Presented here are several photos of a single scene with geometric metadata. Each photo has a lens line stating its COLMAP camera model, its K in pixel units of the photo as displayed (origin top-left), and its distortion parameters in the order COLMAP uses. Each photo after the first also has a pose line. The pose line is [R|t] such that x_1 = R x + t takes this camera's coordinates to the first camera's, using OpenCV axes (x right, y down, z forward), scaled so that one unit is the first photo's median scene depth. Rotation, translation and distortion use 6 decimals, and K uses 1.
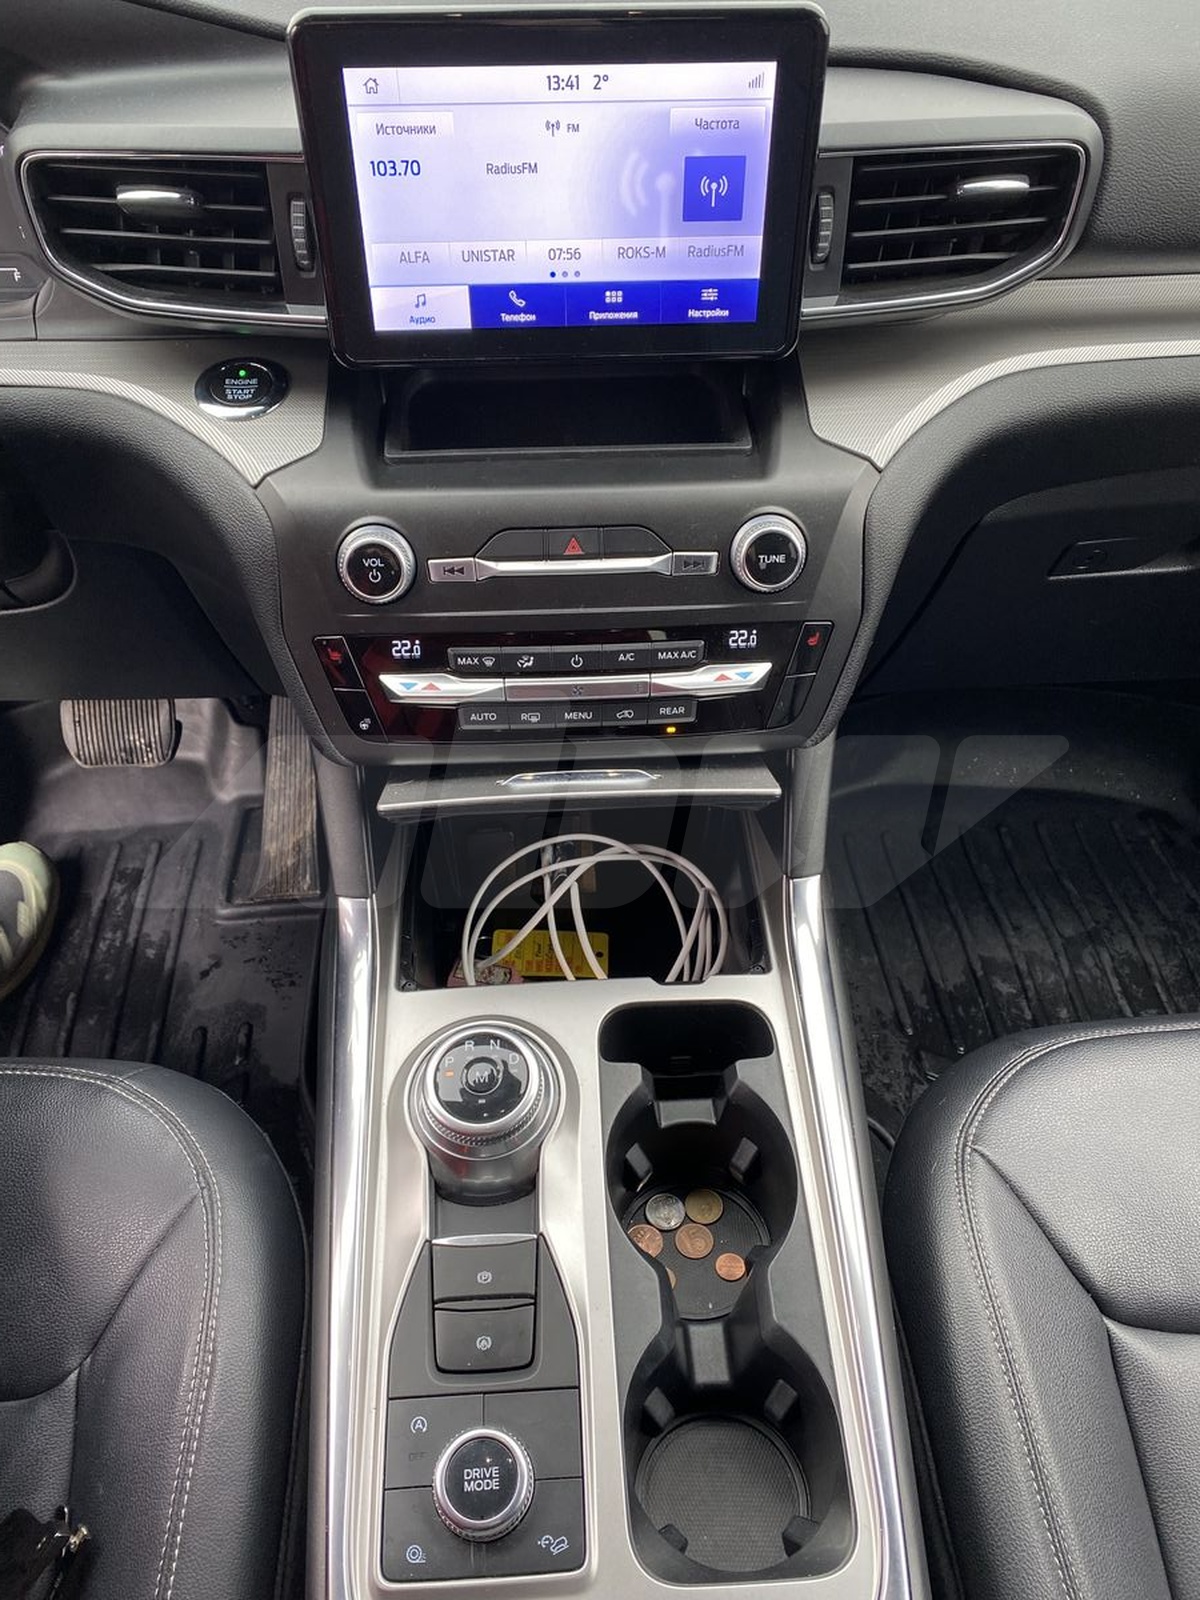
lens RADIAL K [[1214.5, 0, 600.0], [0, 1214.5, 800.0], [0, 0, 1]] dist [0.004363, -0.000607]
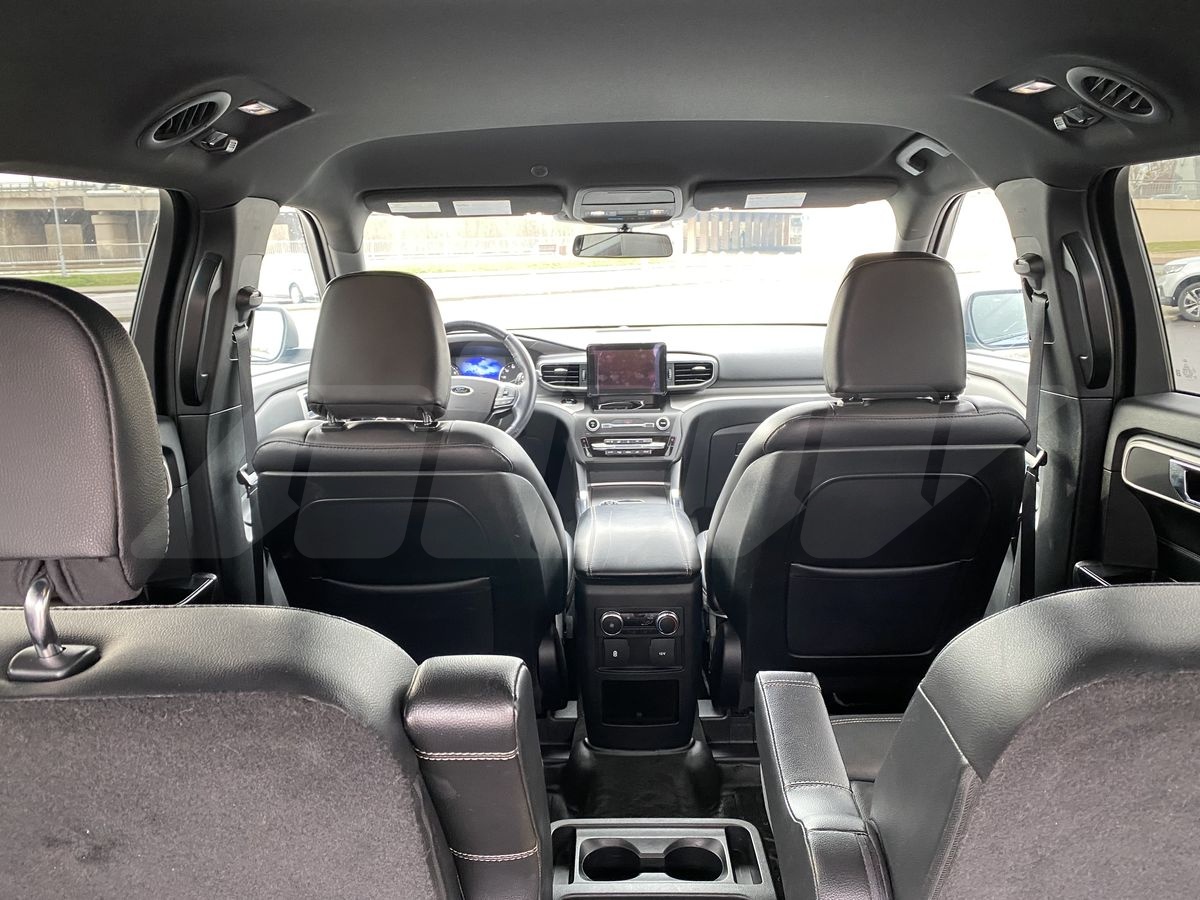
lens RADIAL K [[910.9, 0, 603.0], [0, 910.9, 444.2], [0, 0, 1]] dist [0.004363, -0.000607]
pose [[0.997793, -0.007766, -0.065947, 0.143745], [-0.030761, 0.826090, -0.562698, 2.309474], [0.058848, 0.563485, 0.824028, -2.479753]]
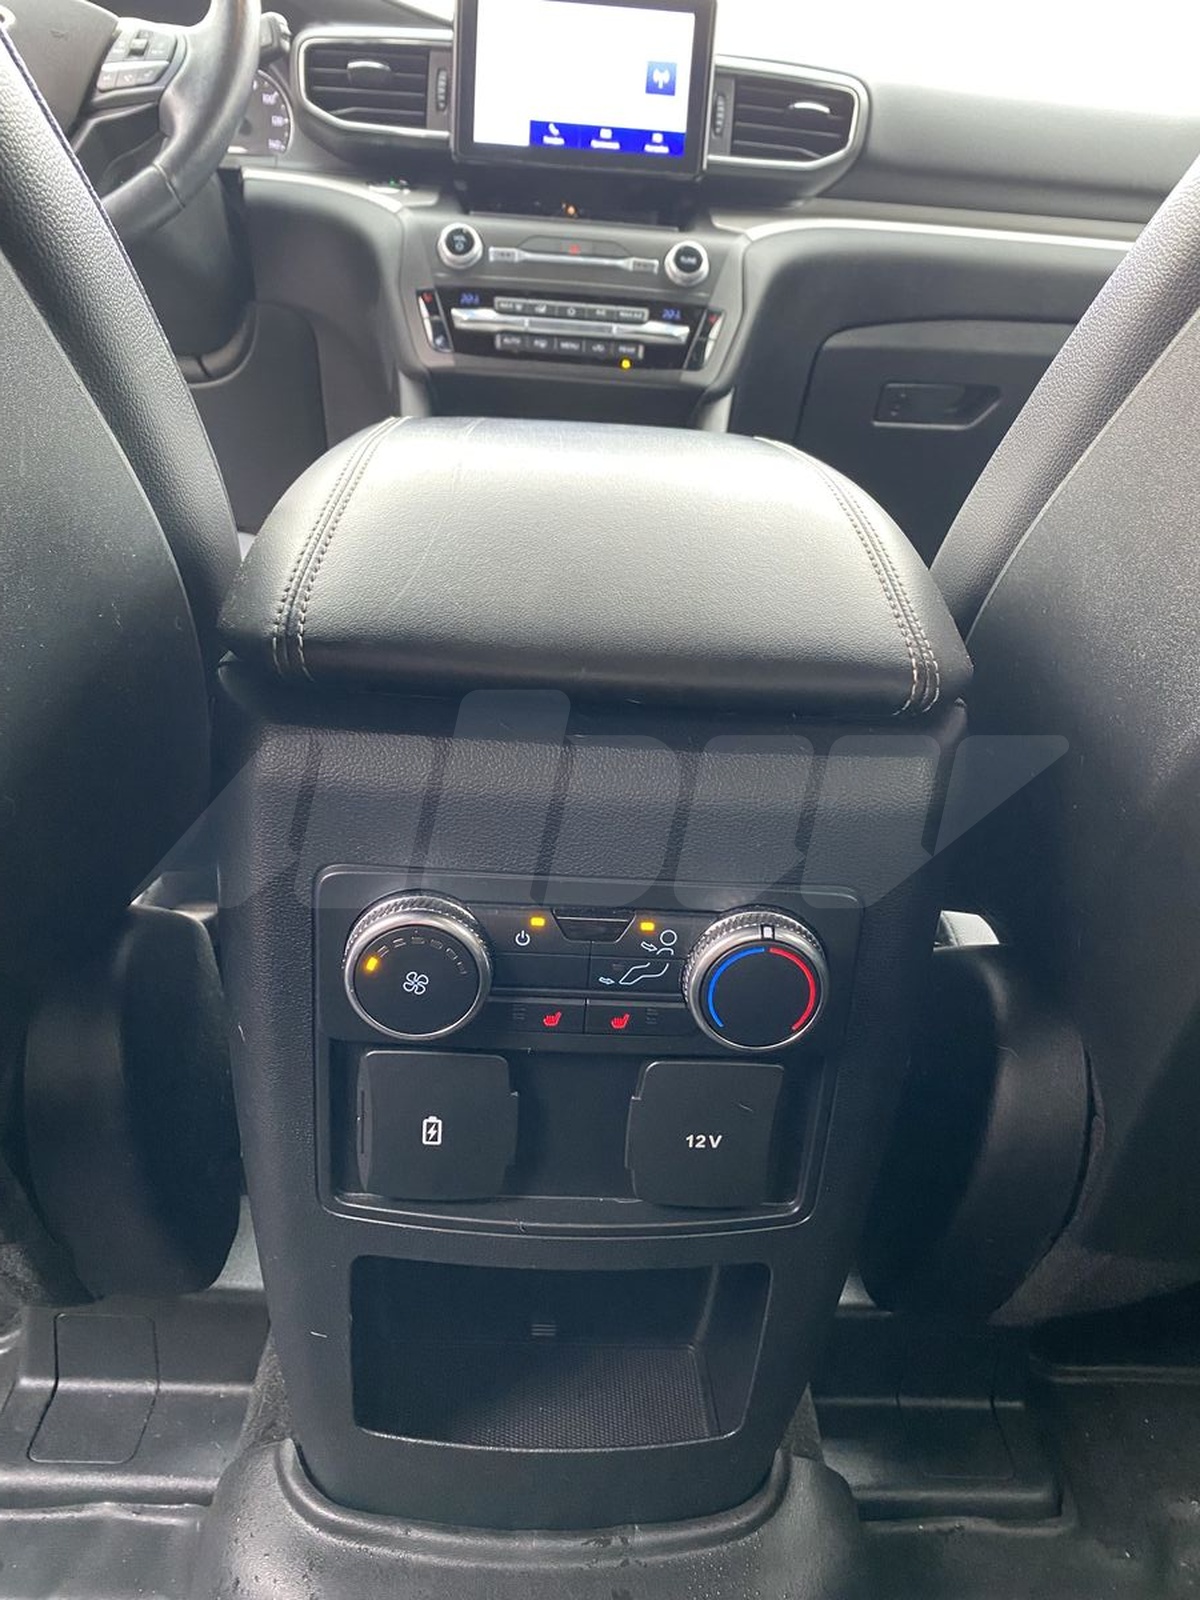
lens RADIAL K [[1191.3, 0, 600.0], [0, 1191.3, 800.0], [0, 0, 1]] dist [0.006721, 0.003457]
pose [[0.997640, 0.067935, 0.009962, 0.052164], [-0.057248, 0.903102, -0.425594, 1.255870], [-0.037909, 0.424019, 0.904859, -0.209809]]
